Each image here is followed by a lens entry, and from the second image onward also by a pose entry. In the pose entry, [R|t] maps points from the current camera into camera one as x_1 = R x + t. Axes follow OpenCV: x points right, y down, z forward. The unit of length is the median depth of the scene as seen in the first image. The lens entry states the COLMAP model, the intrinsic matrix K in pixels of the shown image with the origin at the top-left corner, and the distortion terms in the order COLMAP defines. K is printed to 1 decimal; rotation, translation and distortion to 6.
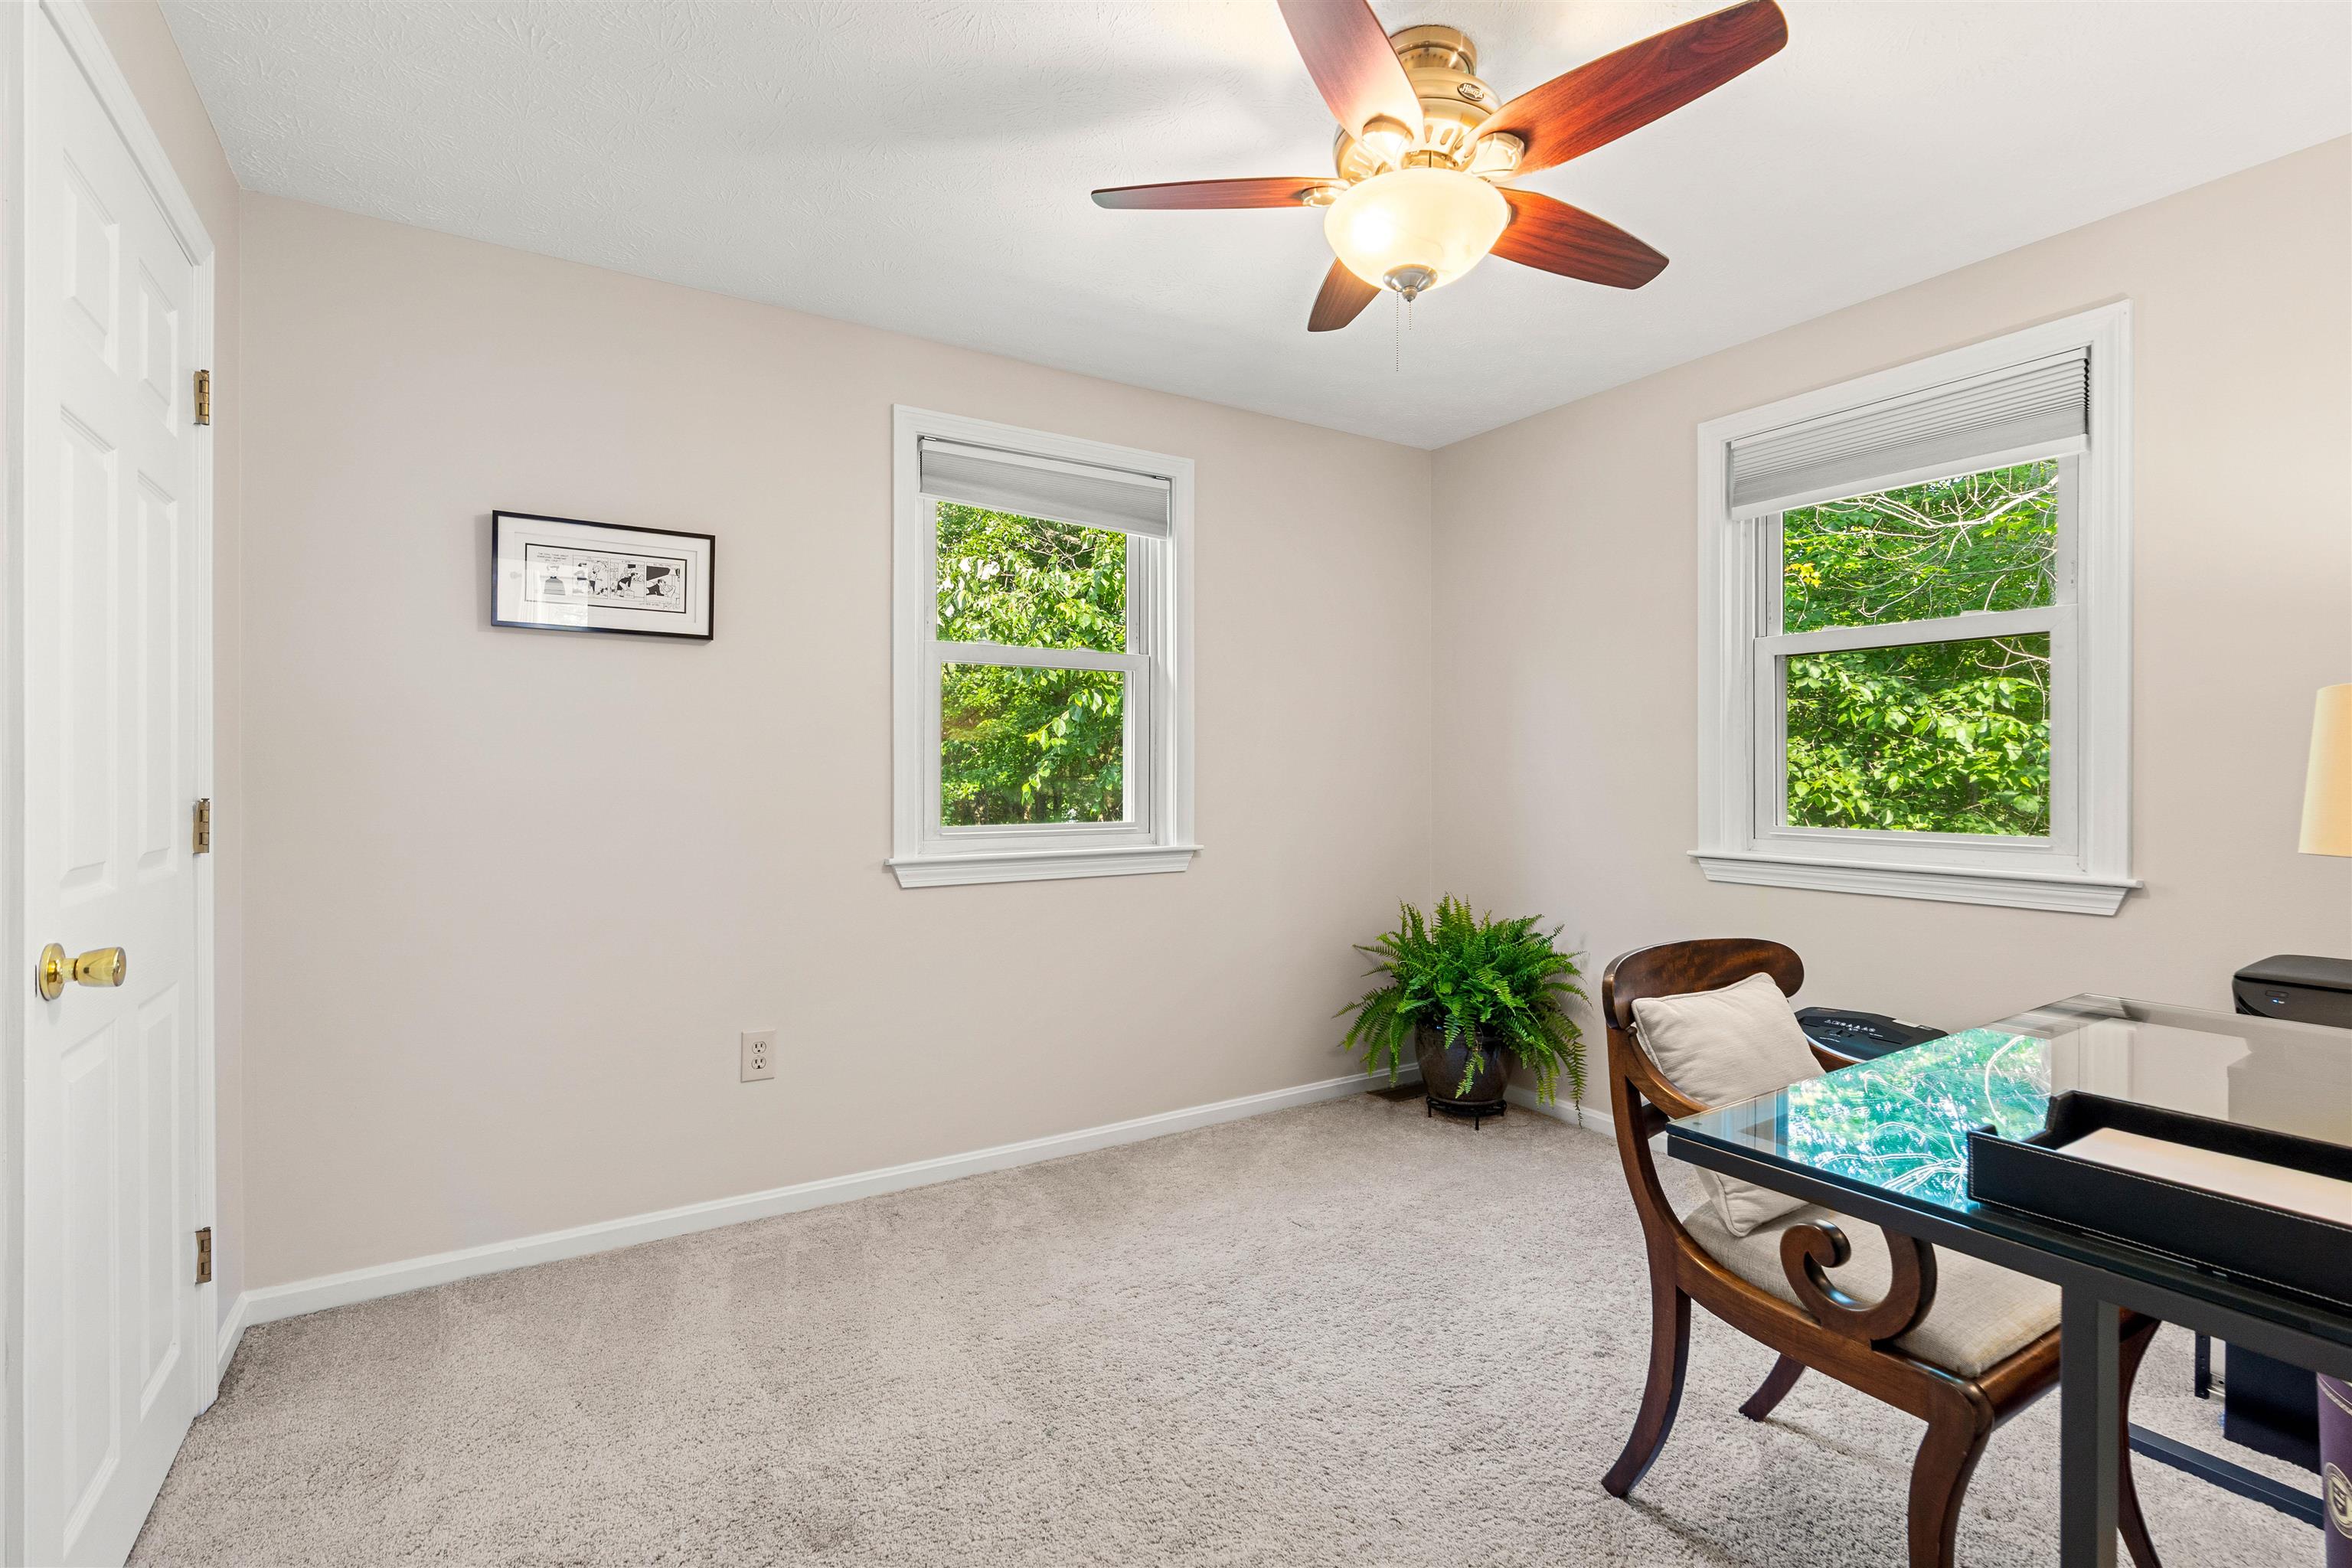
lens RADIAL K [[1067.2, 0, 1172.7], [0, 1067.2, 781.0], [0, 0, 1]] dist [-0.013457, 0.000517]
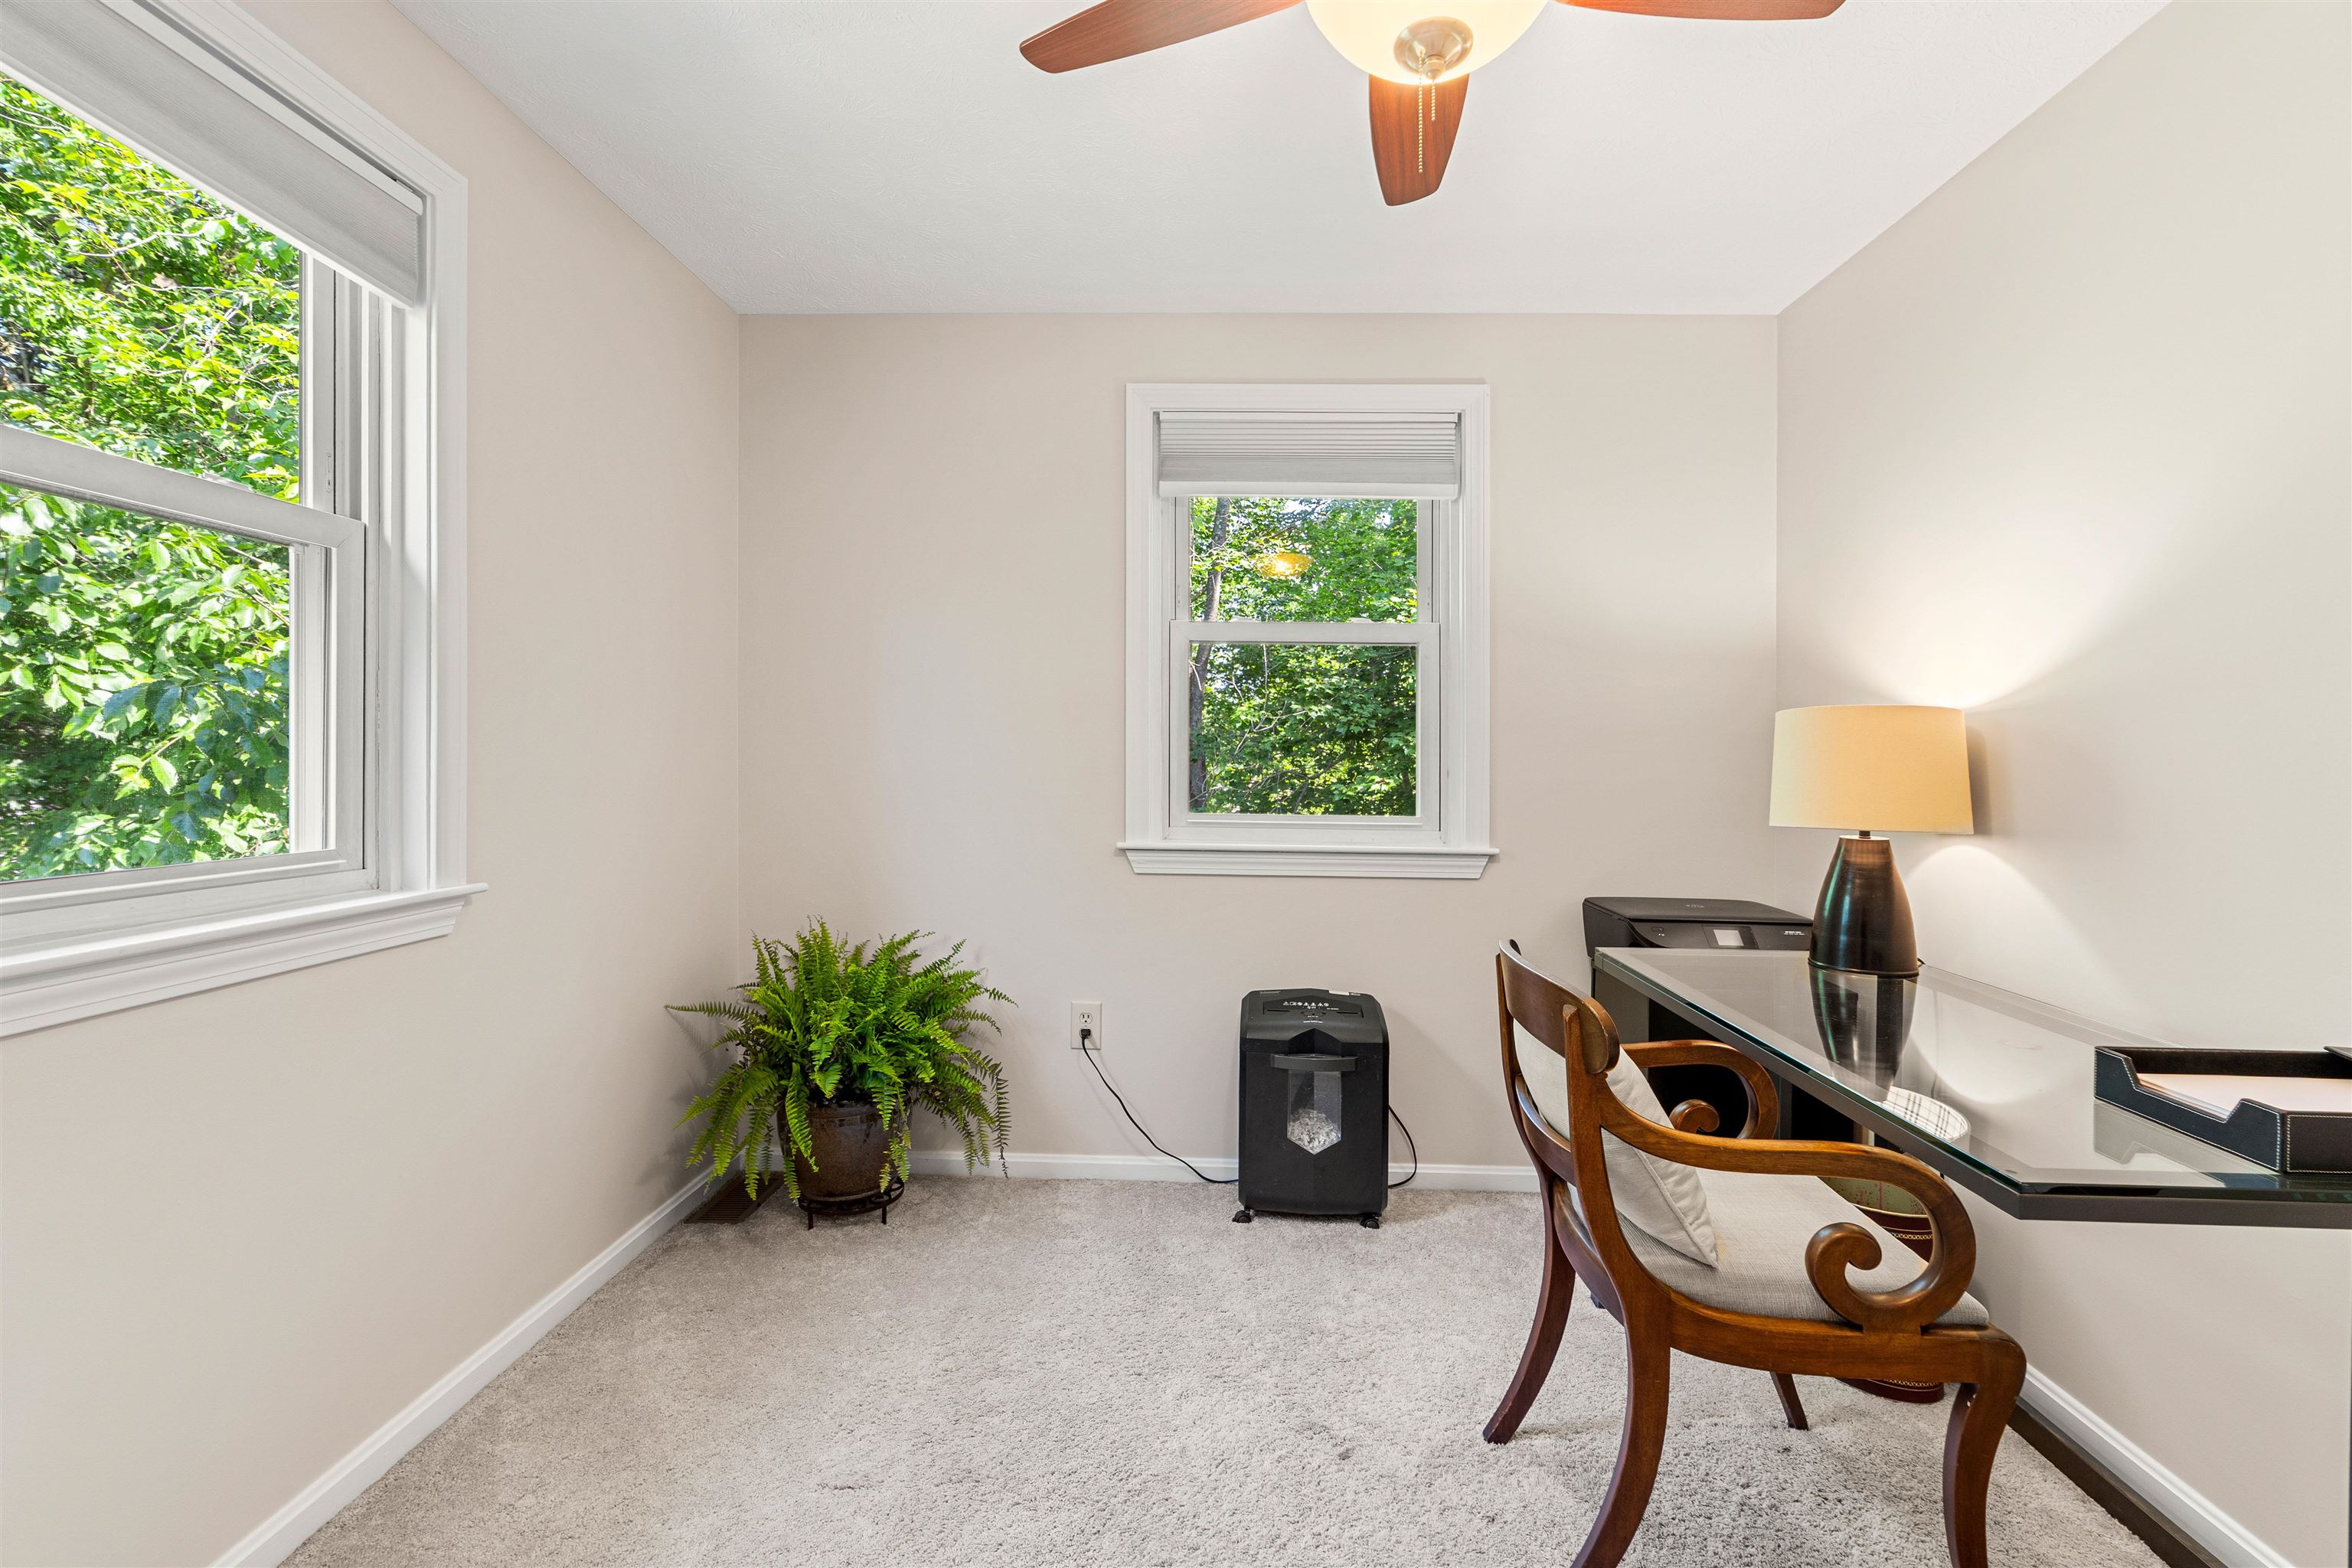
lens RADIAL K [[1067.2, 0, 1184.5], [0, 1067.2, 766.5], [0, 0, 1]] dist [-0.013457, 0.000517]
pose [[0.554005, -0.001287, 0.832512, -0.233891], [-0.006749, 0.999959, 0.006037, -0.006495], [-0.832486, -0.008963, 0.553974, 0.408460]]
